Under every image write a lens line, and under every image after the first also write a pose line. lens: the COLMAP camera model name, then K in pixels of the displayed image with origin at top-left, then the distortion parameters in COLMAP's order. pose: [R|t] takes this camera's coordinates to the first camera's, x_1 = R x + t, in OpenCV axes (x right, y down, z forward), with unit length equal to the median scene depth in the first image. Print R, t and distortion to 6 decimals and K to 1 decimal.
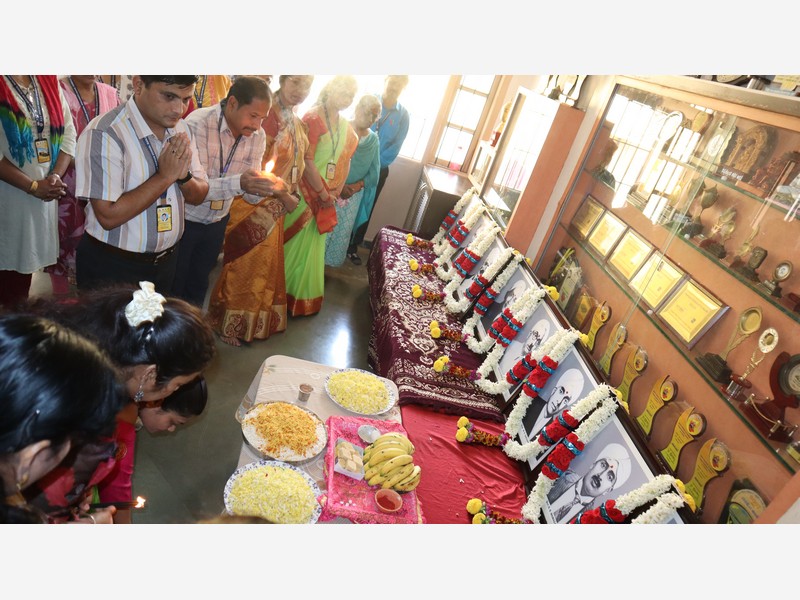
lens RADIAL K [[557.8, 0, 402.0], [0, 557.8, 300.8], [0, 0, 1]] dist [-0.066140, 0.020554]
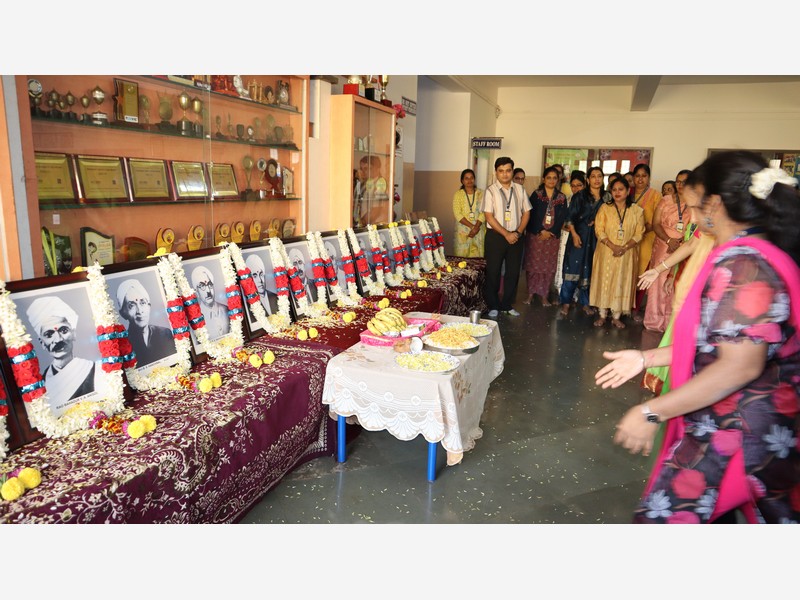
lens RADIAL K [[557.8, 0, 396.2], [0, 557.8, 297.8], [0, 0, 1]] dist [-0.066140, 0.020554]
pose [[-0.845003, -0.398240, 0.356897, -0.382718], [-0.051221, 0.724600, 0.687264, -0.565800], [-0.532303, 0.562459, -0.632687, 1.299035]]
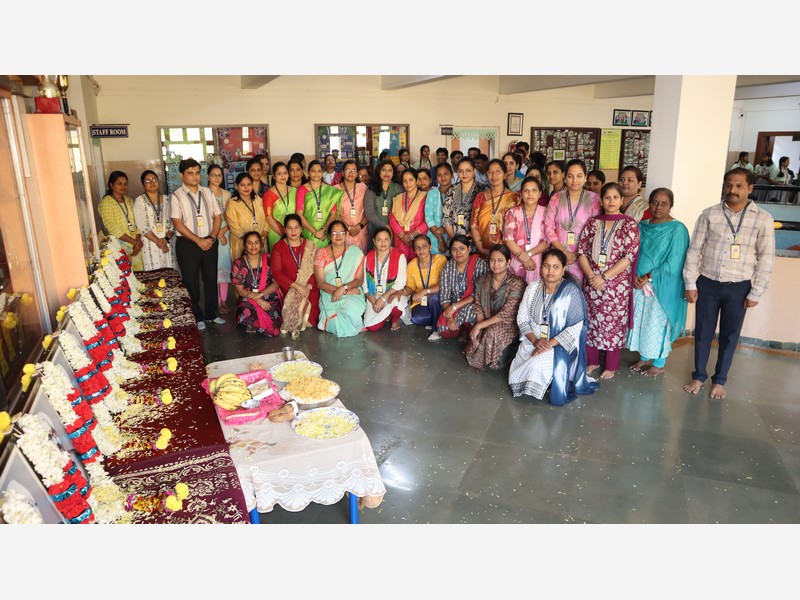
lens RADIAL K [[557.8, 0, 396.6], [0, 557.8, 301.1], [0, 0, 1]] dist [-0.066140, 0.020554]
pose [[-0.905153, -0.190729, -0.379896, 0.120661], [-0.392564, 0.717890, 0.574915, -0.570531], [0.163070, 0.669519, -0.724674, 1.295271]]
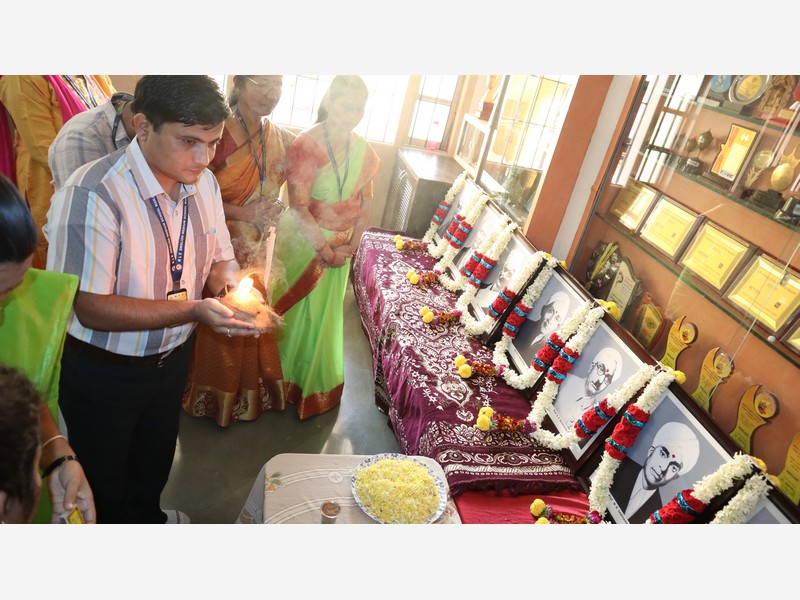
lens RADIAL K [[557.8, 0, 398.3], [0, 557.8, 297.8], [0, 0, 1]] dist [-0.066140, 0.020554]
pose [[0.988981, -0.135141, 0.060441, -0.068943], [0.131558, 0.989503, 0.059800, -0.108510], [-0.067888, -0.051190, 0.996379, 0.217851]]
